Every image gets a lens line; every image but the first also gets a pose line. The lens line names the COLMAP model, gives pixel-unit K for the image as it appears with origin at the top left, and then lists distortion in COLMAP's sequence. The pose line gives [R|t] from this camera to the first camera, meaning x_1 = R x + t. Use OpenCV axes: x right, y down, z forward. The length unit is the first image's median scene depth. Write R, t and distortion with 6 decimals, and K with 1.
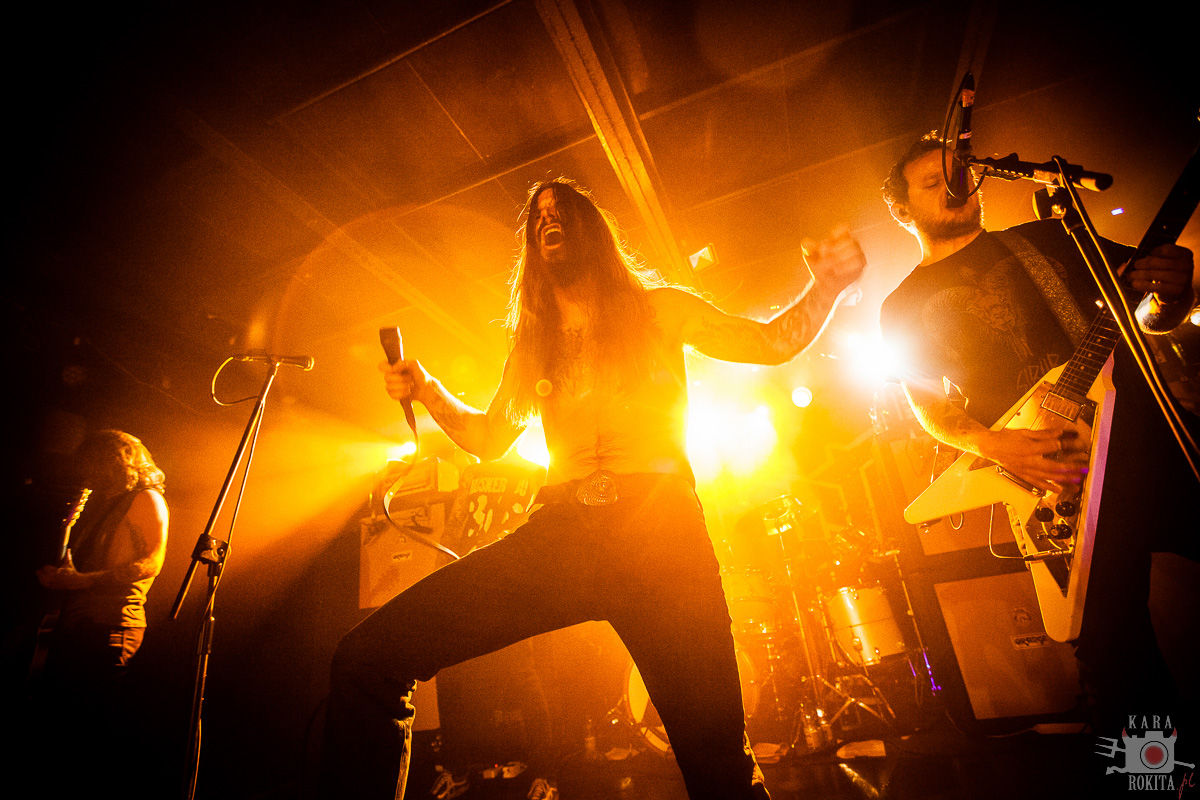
lens RADIAL K [[573.5, 0, 605.0], [0, 573.5, 397.5], [0, 0, 1]] dist [-0.038301, 0.018604]
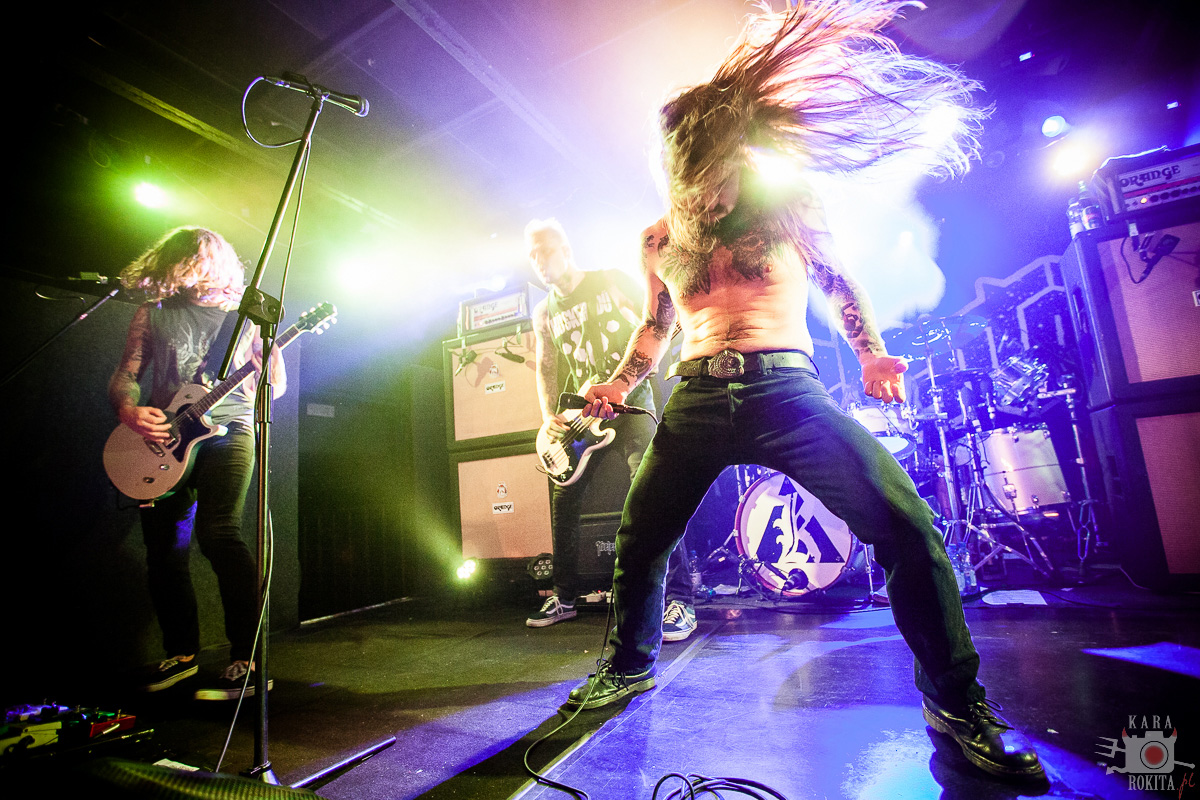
lens RADIAL K [[586.2, 0, 616.9], [0, 586.2, 406.8], [0, 0, 1]] dist [-0.041955, 0.022303]
pose [[0.990394, 0.021683, -0.136562, -0.029373], [0.010831, 0.972428, 0.232950, 0.099371], [0.137848, -0.232192, 0.962853, 0.102369]]
